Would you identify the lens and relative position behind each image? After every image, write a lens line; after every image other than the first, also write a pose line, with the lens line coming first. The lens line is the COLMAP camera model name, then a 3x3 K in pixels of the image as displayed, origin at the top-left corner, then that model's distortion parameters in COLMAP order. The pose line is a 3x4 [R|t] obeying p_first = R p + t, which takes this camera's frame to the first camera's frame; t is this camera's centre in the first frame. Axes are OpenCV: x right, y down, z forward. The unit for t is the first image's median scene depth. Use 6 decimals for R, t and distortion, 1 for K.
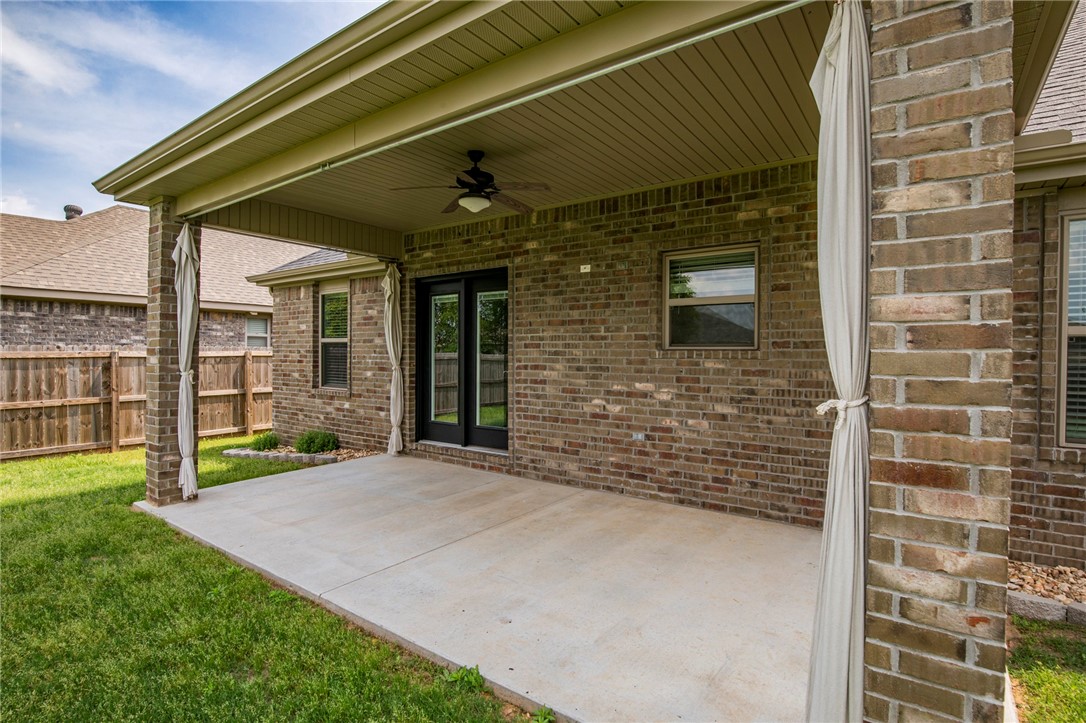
lens RADIAL K [[534.5, 0, 543.0], [0, 534.5, 361.5], [0, 0, 1]] dist [-0.002649, -0.000436]
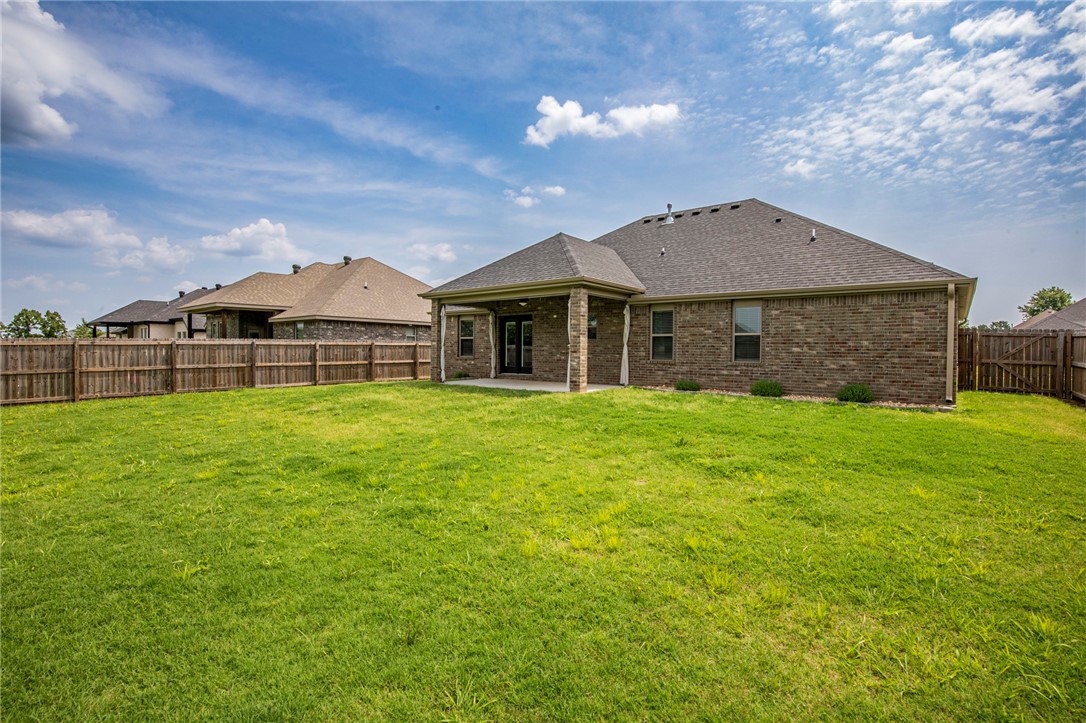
lens RADIAL K [[506.3, 0, 548.4], [0, 506.3, 356.2], [0, 0, 1]] dist [-0.028247, 0.000247]
pose [[0.998555, 0.001356, -0.053731, 0.157332], [-0.001656, 0.999983, -0.005545, 0.070462], [0.053723, 0.005626, 0.998540, -1.629132]]
